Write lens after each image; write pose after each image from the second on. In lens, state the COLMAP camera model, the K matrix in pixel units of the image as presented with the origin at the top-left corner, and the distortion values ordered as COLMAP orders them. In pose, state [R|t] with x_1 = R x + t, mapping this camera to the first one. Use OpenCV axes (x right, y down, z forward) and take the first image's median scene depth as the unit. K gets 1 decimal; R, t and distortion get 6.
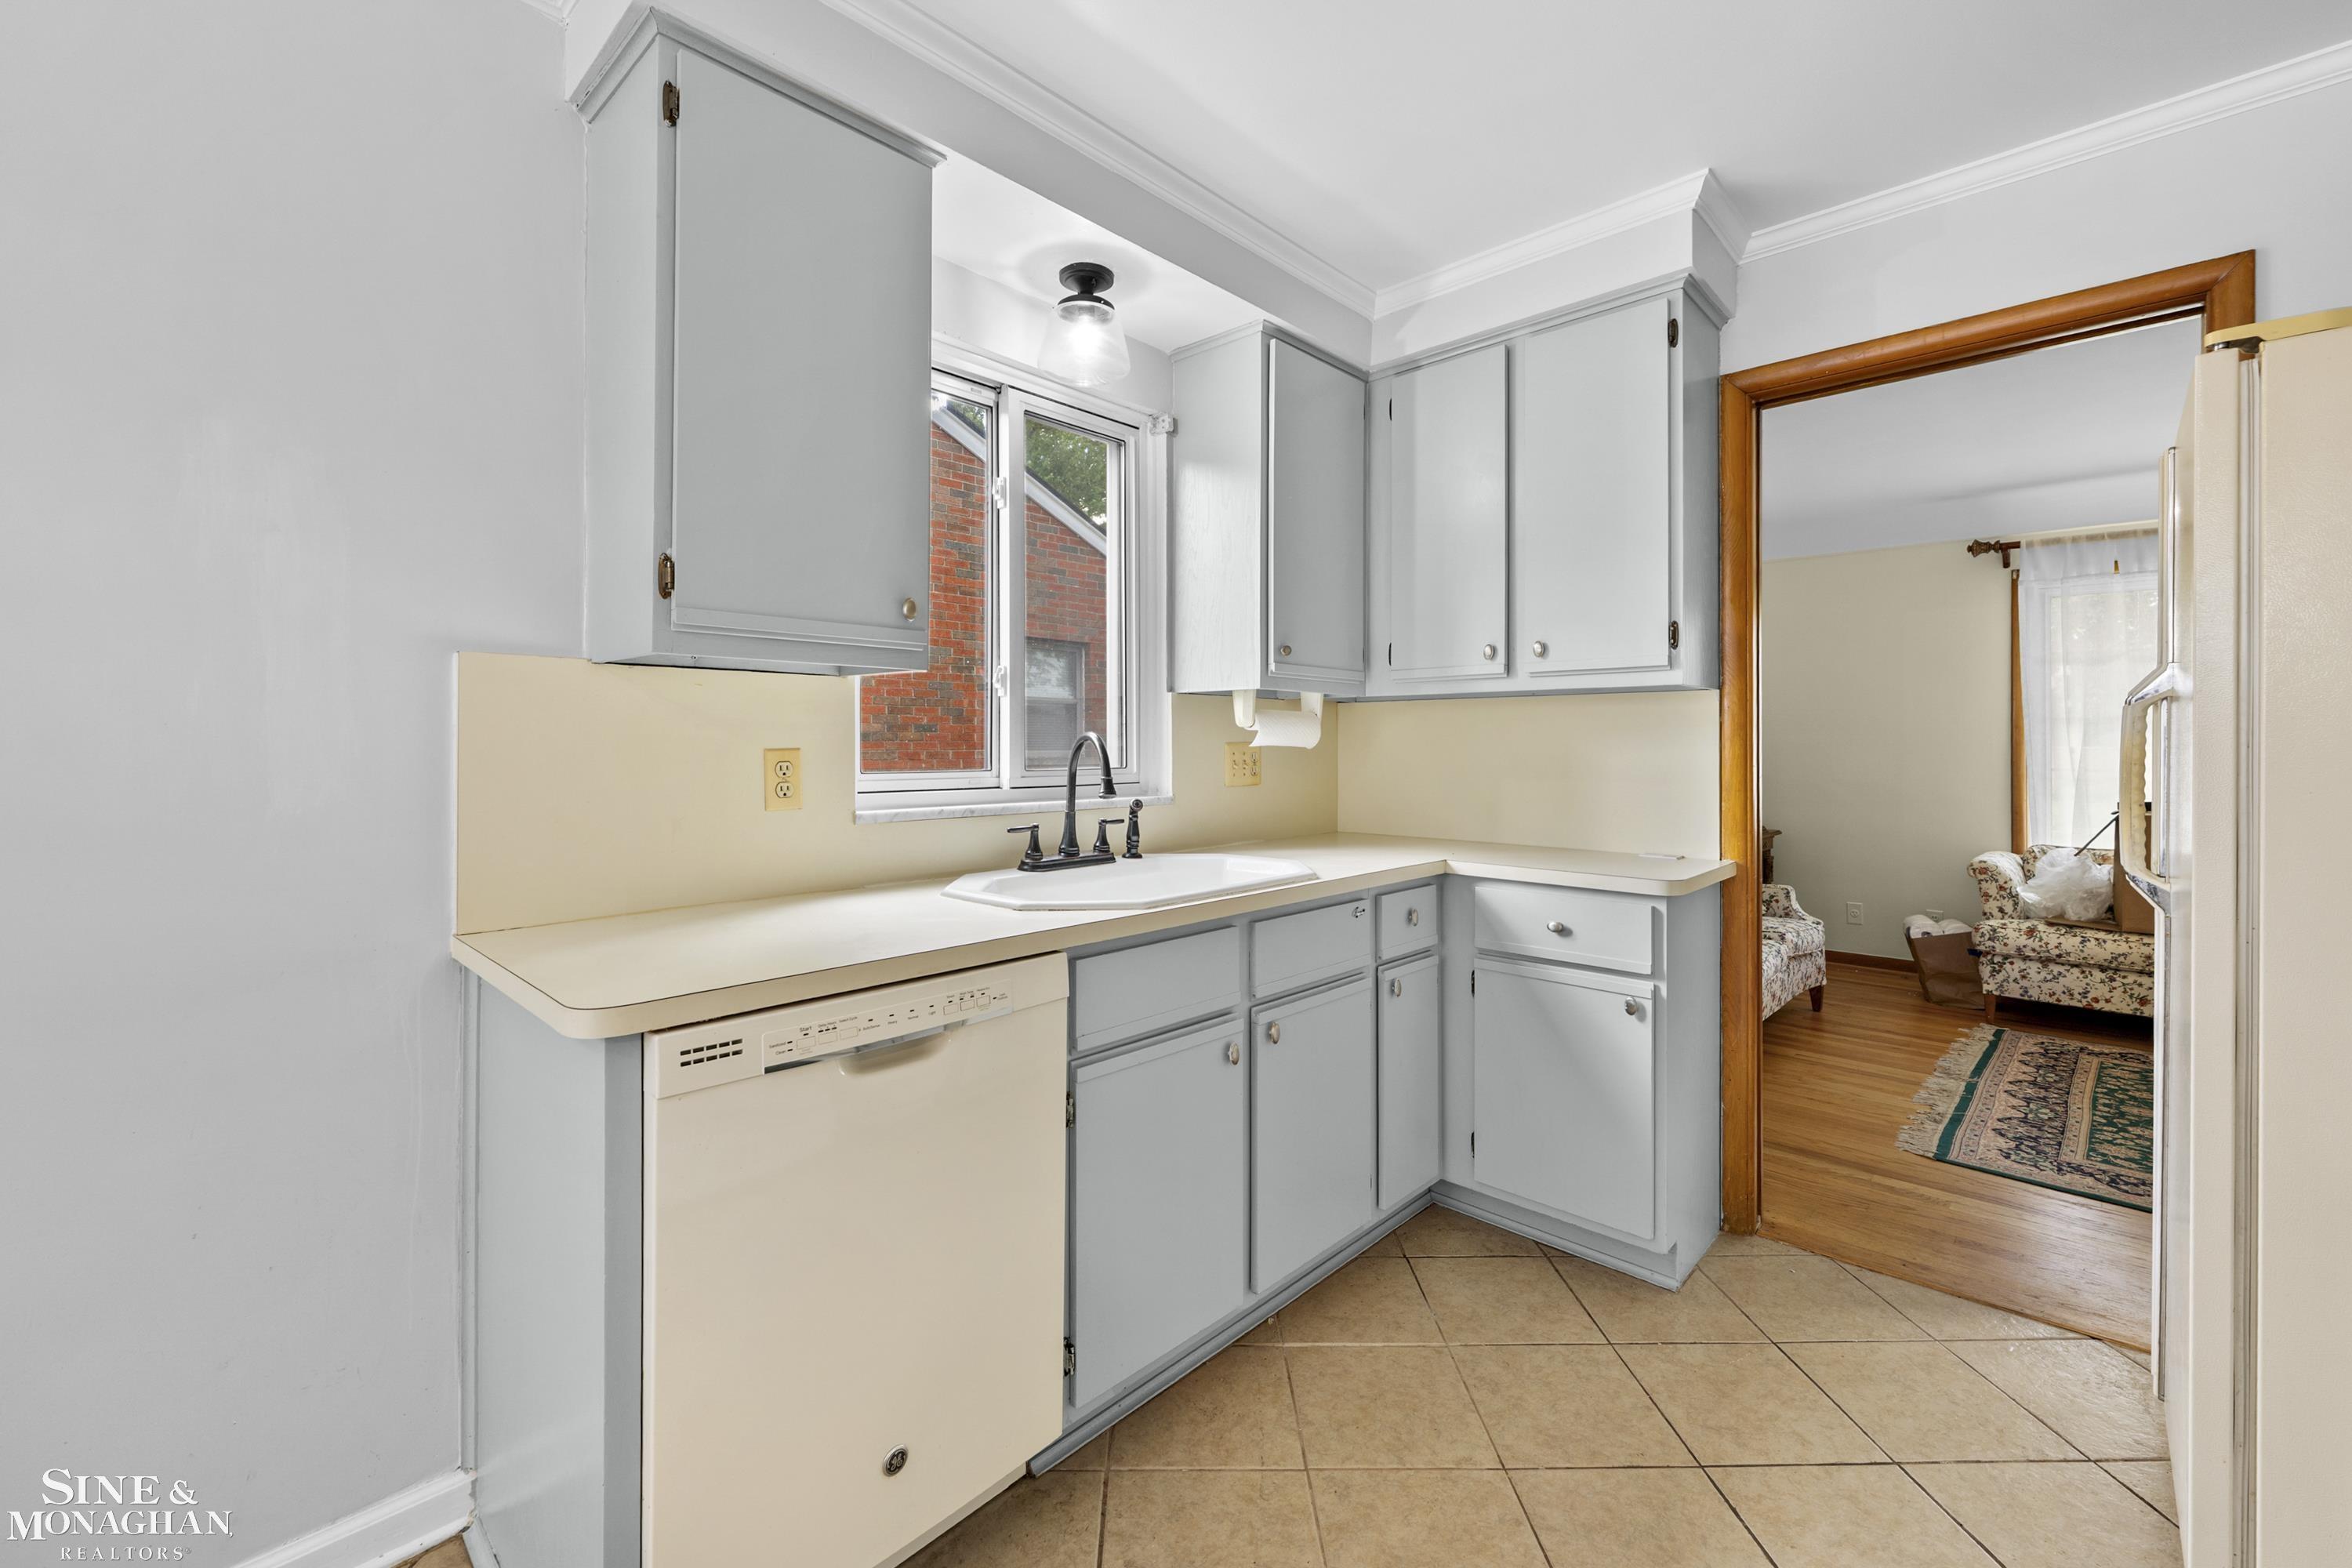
lens RADIAL K [[968.2, 0, 1172.3], [0, 968.2, 741.2], [0, 0, 1]] dist [-0.002224, 0.000849]
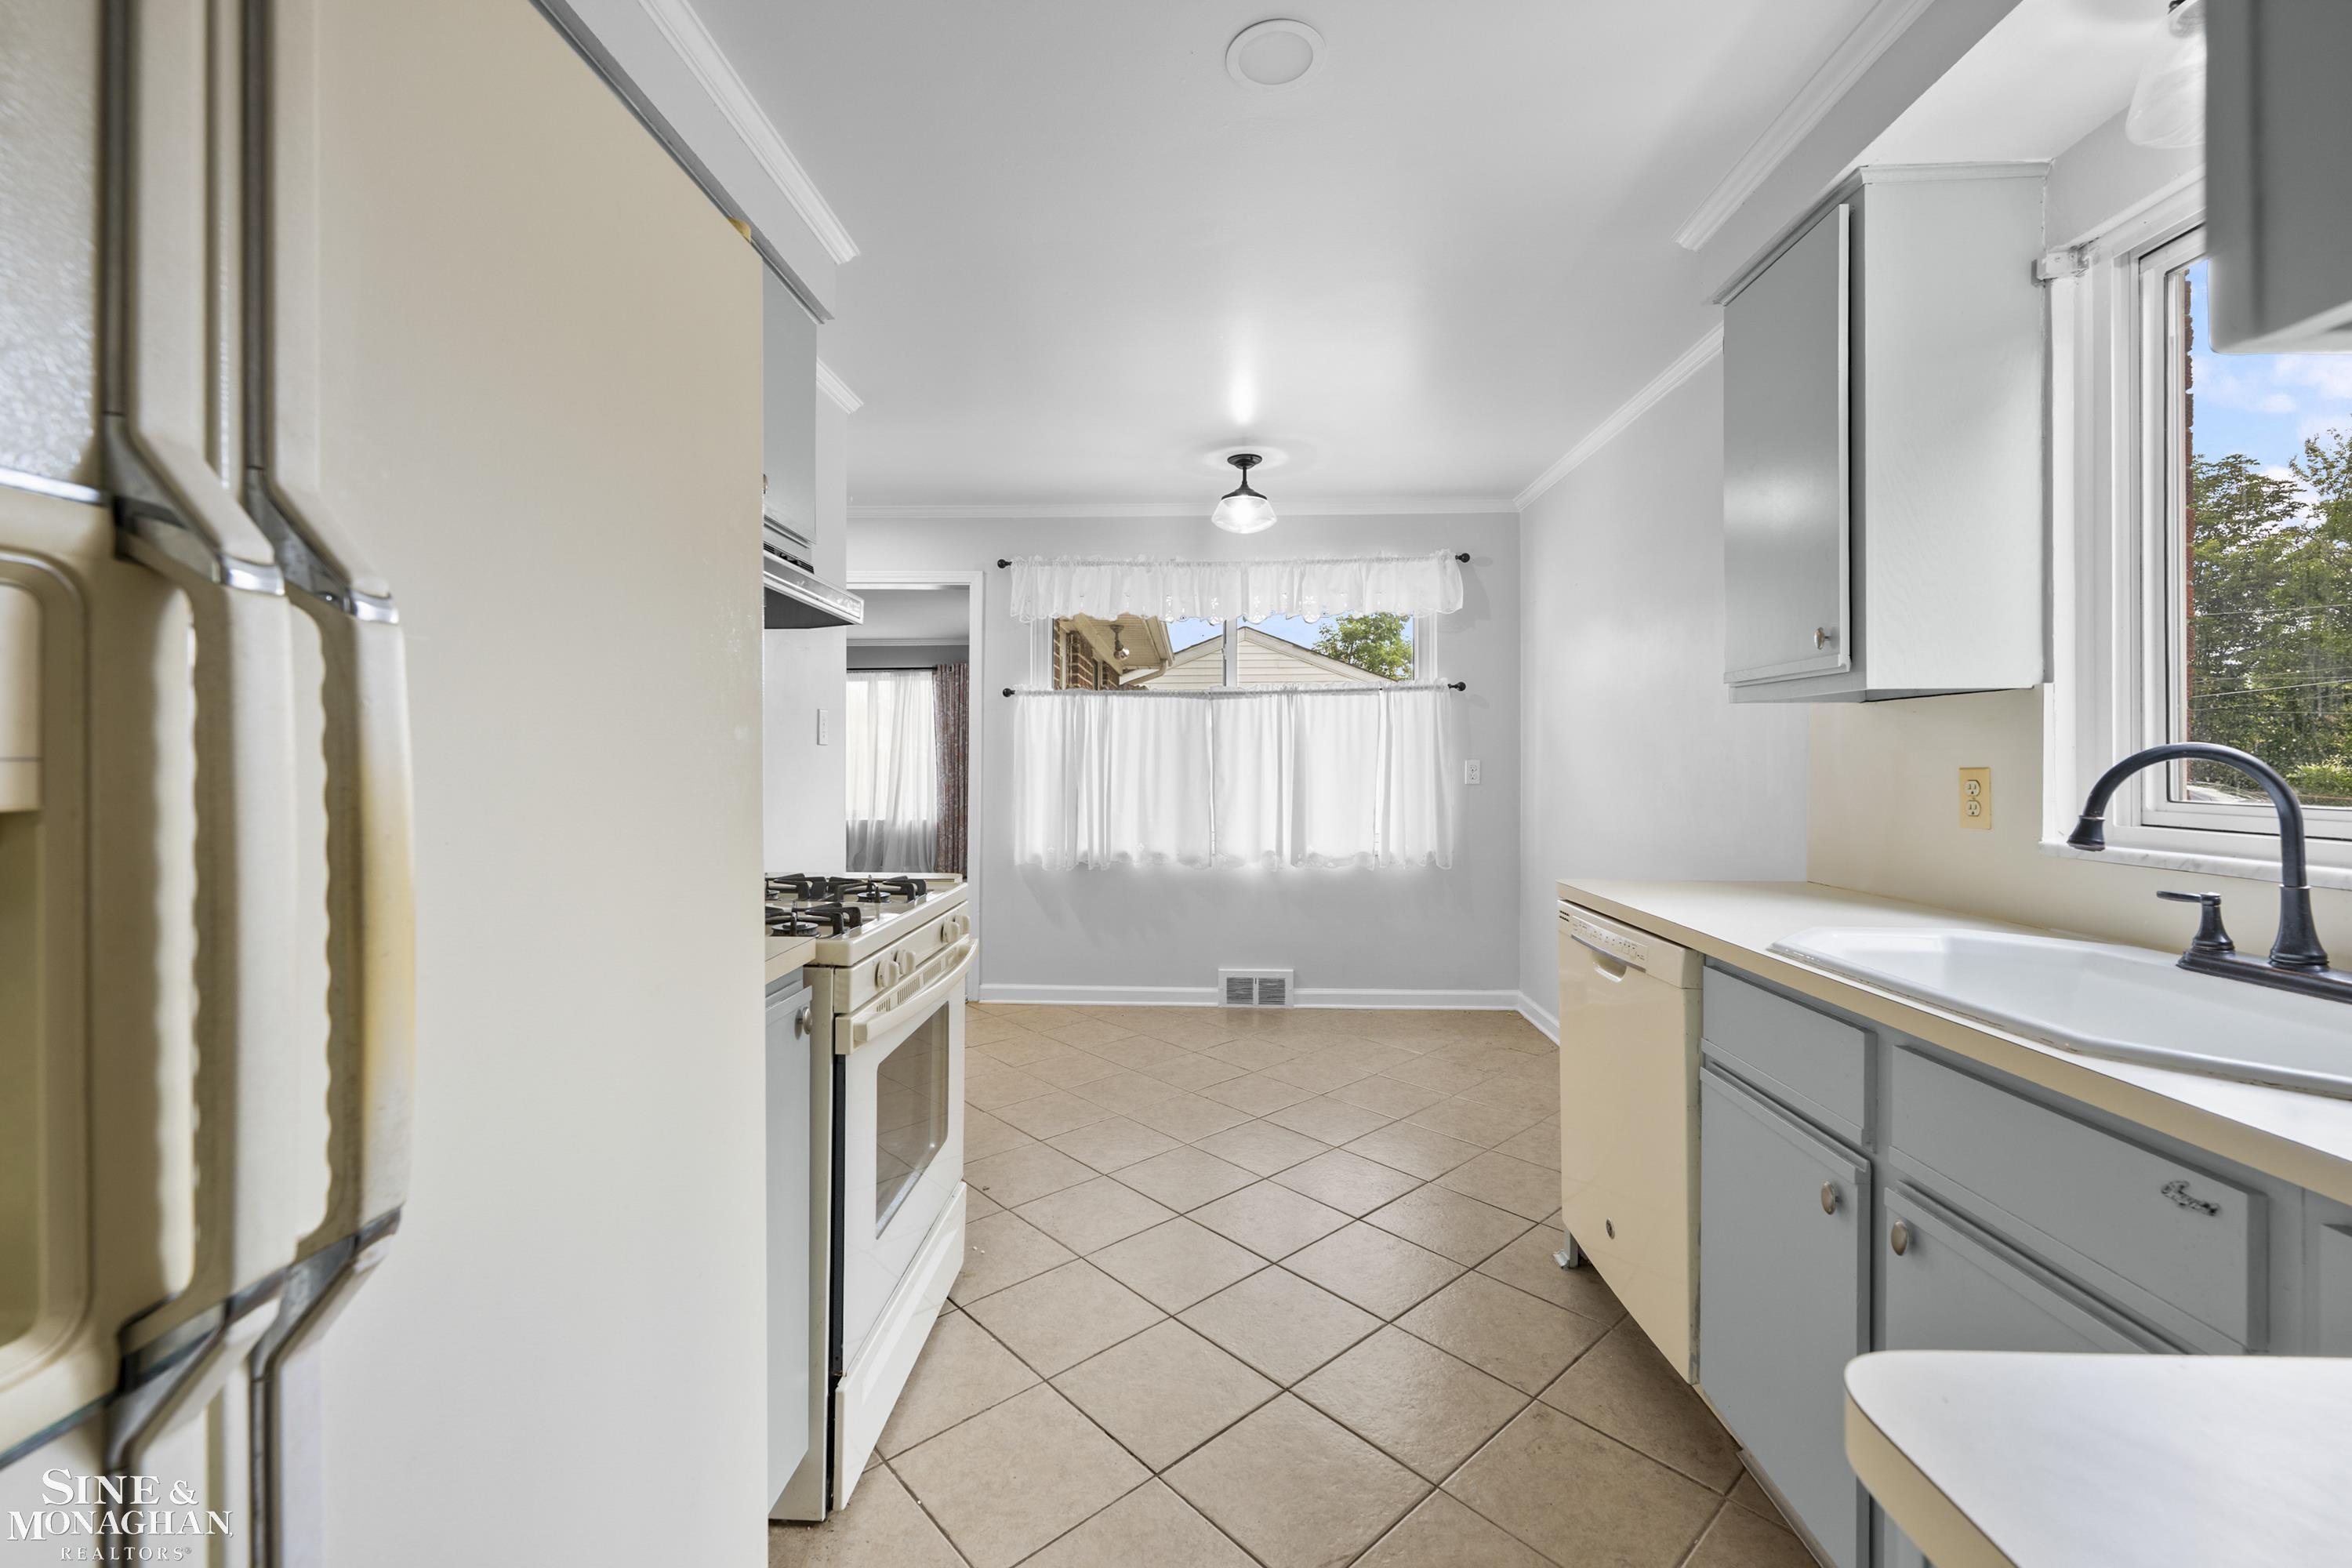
lens RADIAL K [[968.2, 0, 1176.2], [0, 968.2, 760.4], [0, 0, 1]] dist [-0.002224, 0.000849]
pose [[-0.748505, -0.000705, -0.663128, 0.746691], [-0.000389, 1.000000, -0.000624, 0.001697], [0.663128, -0.000209, -0.748506, 1.012814]]
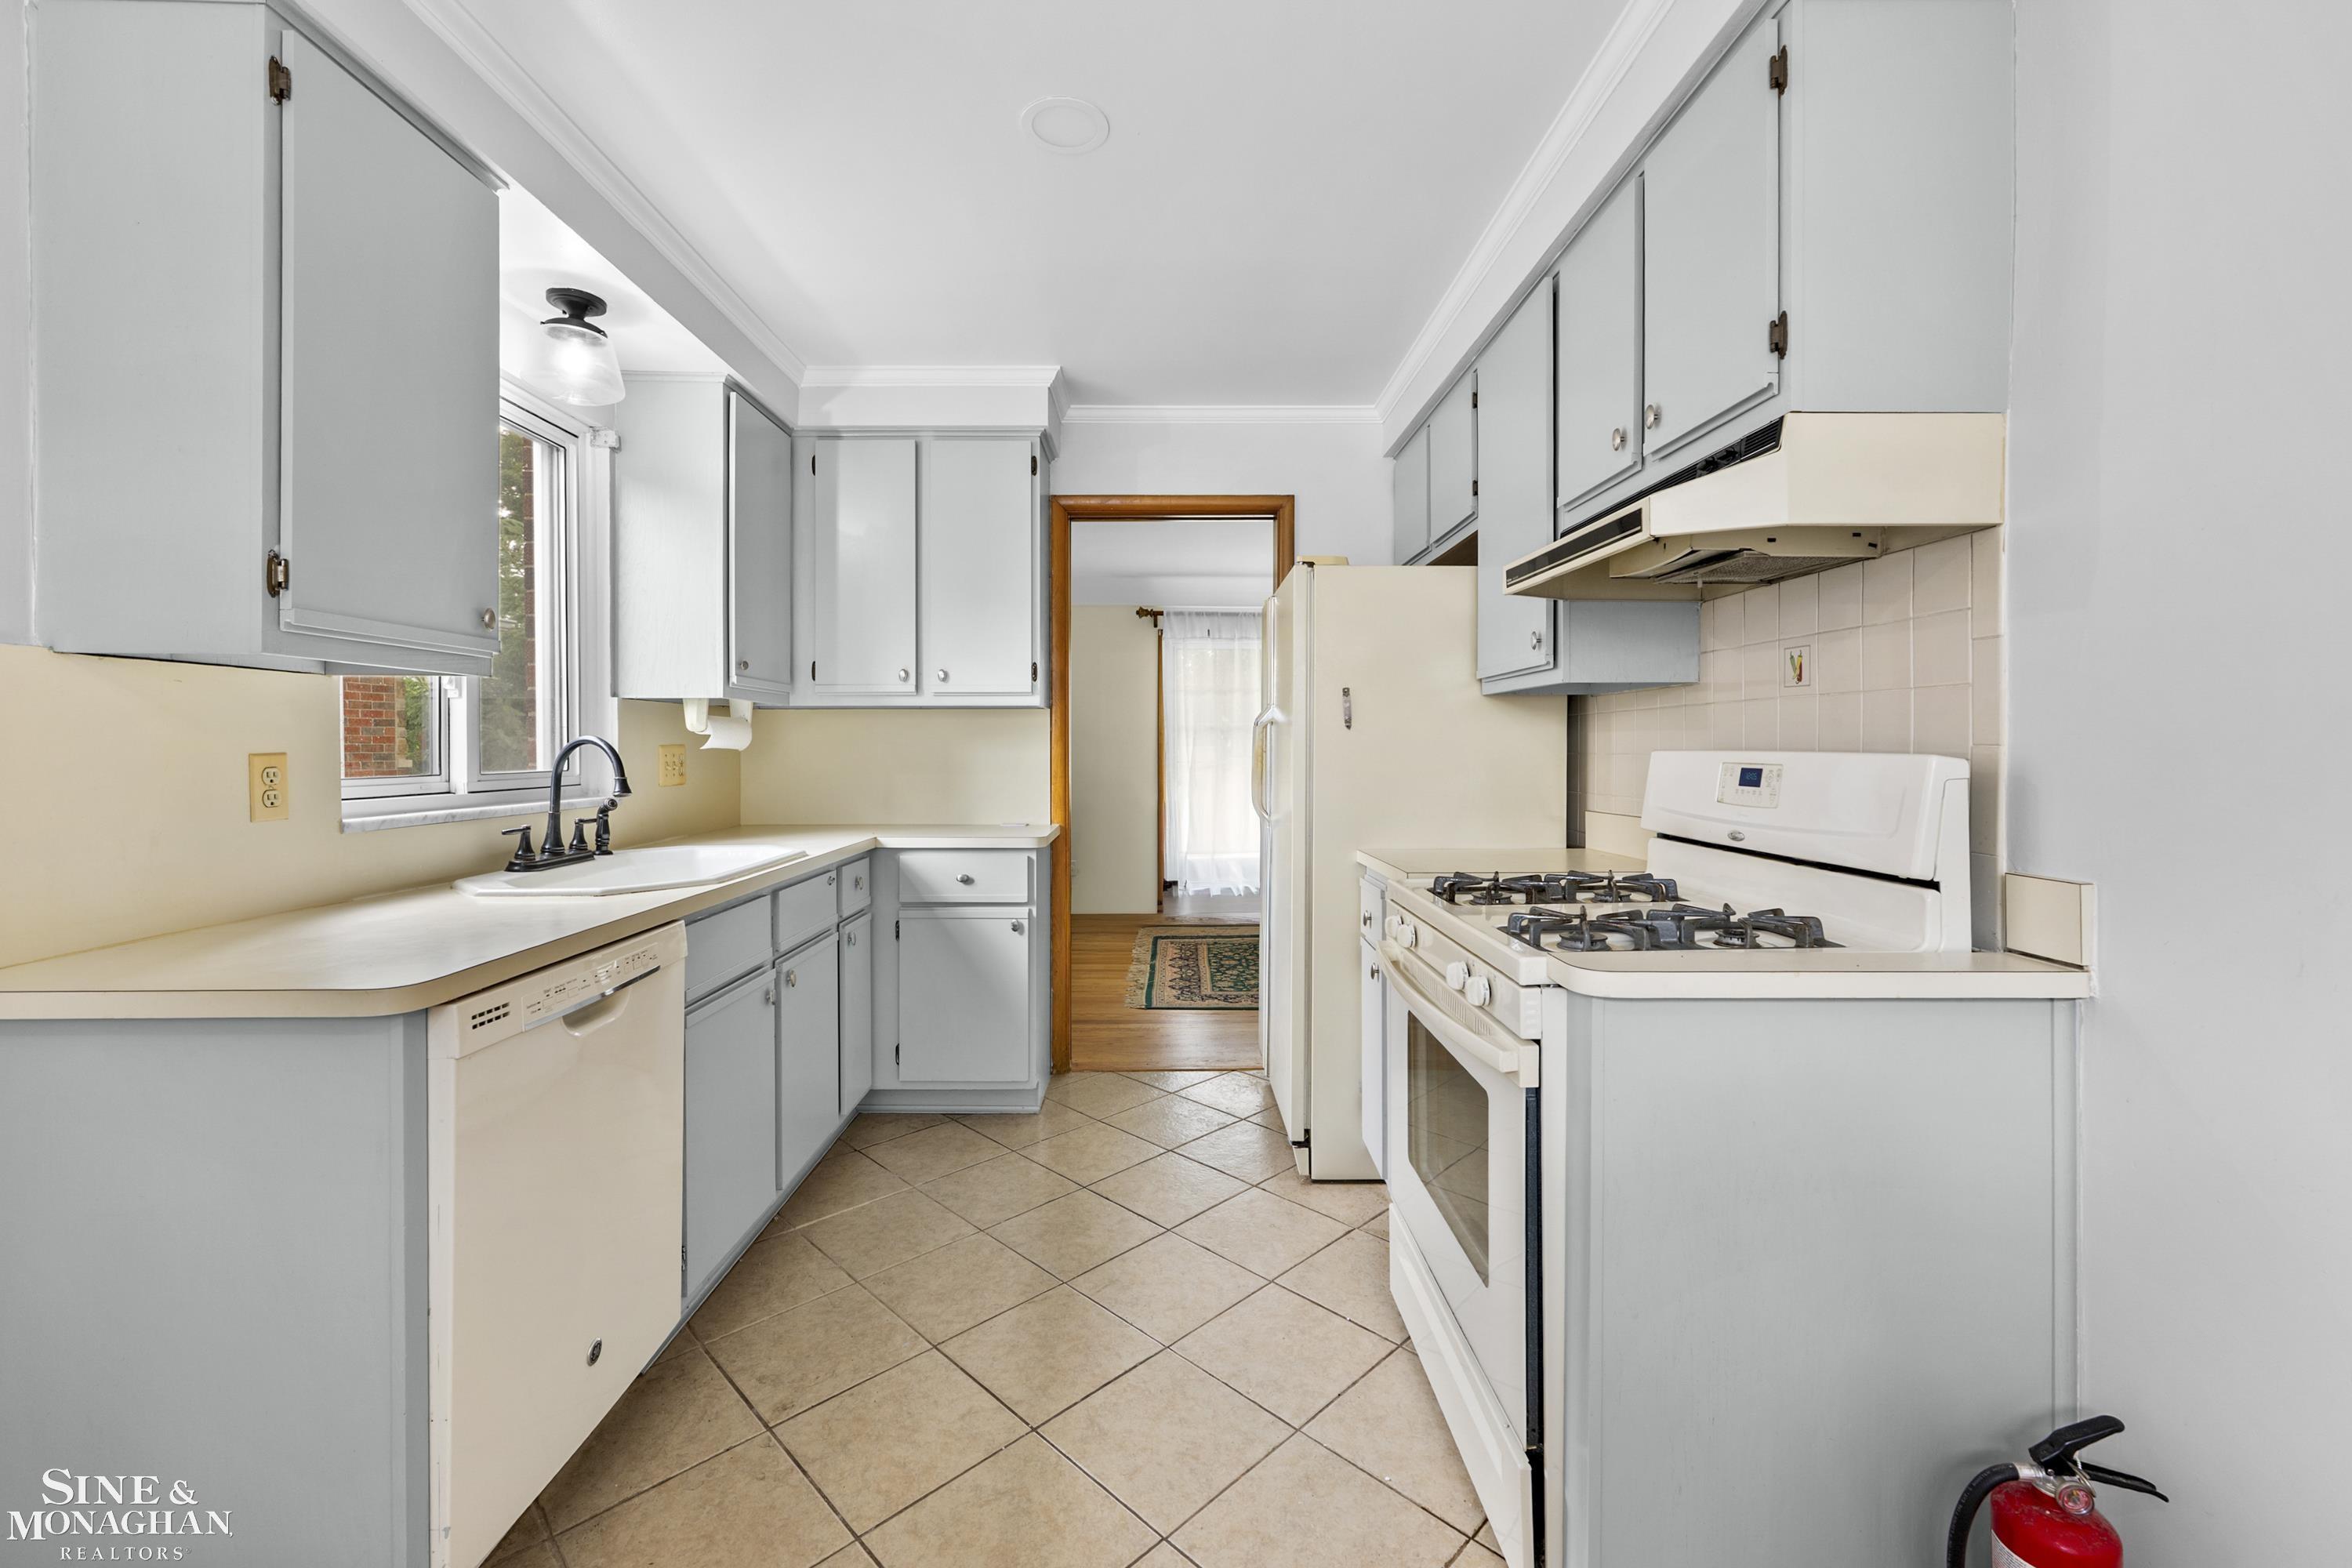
lens RADIAL K [[968.2, 0, 1167.5], [0, 968.2, 755.5], [0, 0, 1]] dist [-0.002224, 0.000849]
pose [[0.719392, -0.008943, 0.694547, -0.358857], [-0.000444, 0.999911, 0.013335, -0.002258], [-0.694604, -0.009901, 0.719324, -0.200691]]
